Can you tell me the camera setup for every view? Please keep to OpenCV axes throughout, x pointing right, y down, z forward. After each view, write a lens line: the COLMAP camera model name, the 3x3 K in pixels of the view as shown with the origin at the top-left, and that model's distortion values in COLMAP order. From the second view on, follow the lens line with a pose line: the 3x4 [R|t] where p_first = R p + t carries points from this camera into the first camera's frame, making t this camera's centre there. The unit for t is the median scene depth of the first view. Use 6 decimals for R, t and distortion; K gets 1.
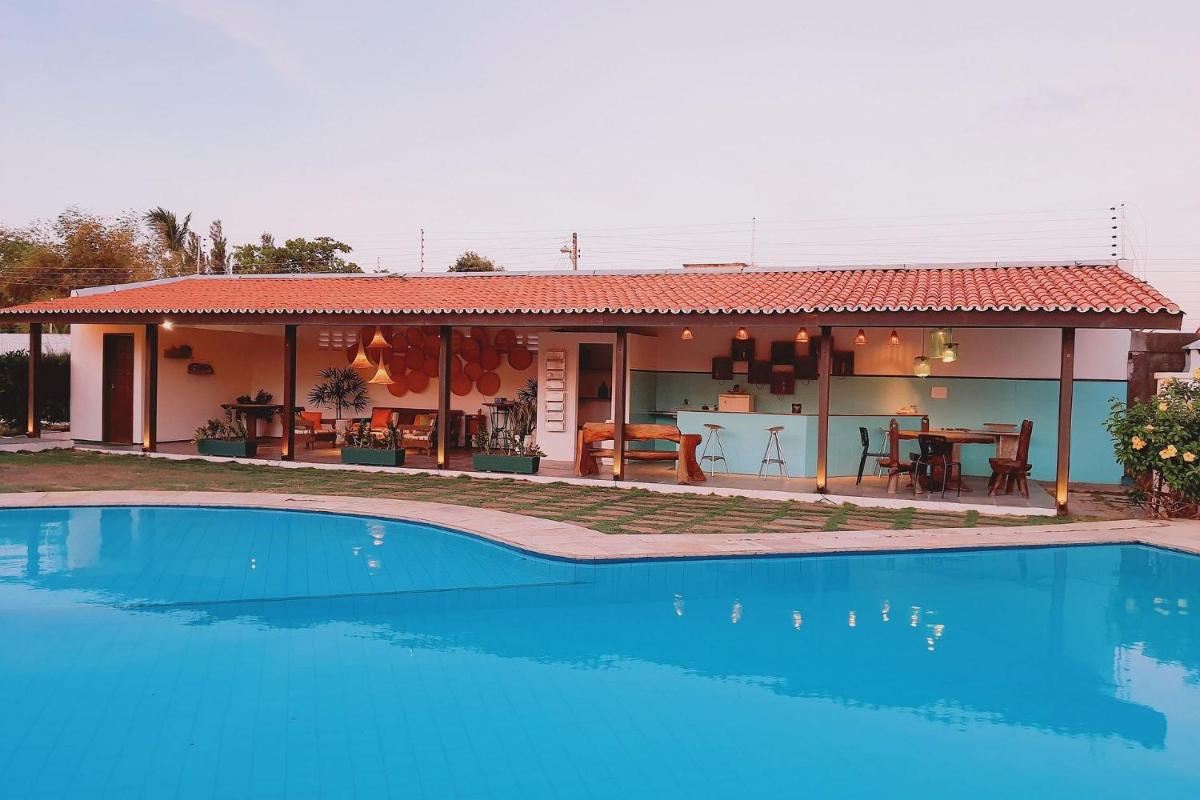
lens RADIAL K [[937.3, 0, 604.0], [0, 937.3, 413.2], [0, 0, 1]] dist [0.095895, -0.161474]
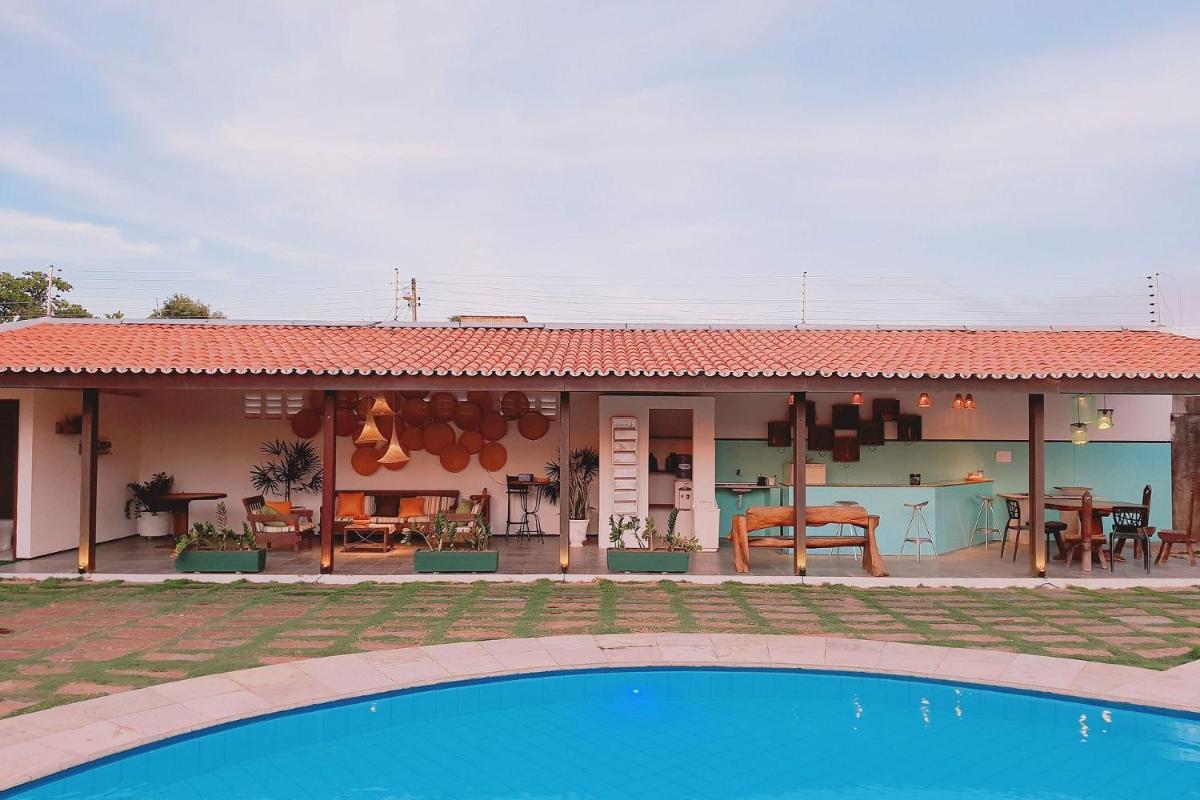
lens RADIAL K [[937.1, 0, 593.0], [0, 937.1, 411.0], [0, 0, 1]] dist [0.088593, -0.166185]
pose [[0.938612, -0.010054, 0.344827, -0.371420], [0.029554, 0.998244, -0.051339, -0.030562], [-0.343705, 0.058379, 0.937261, 0.223146]]
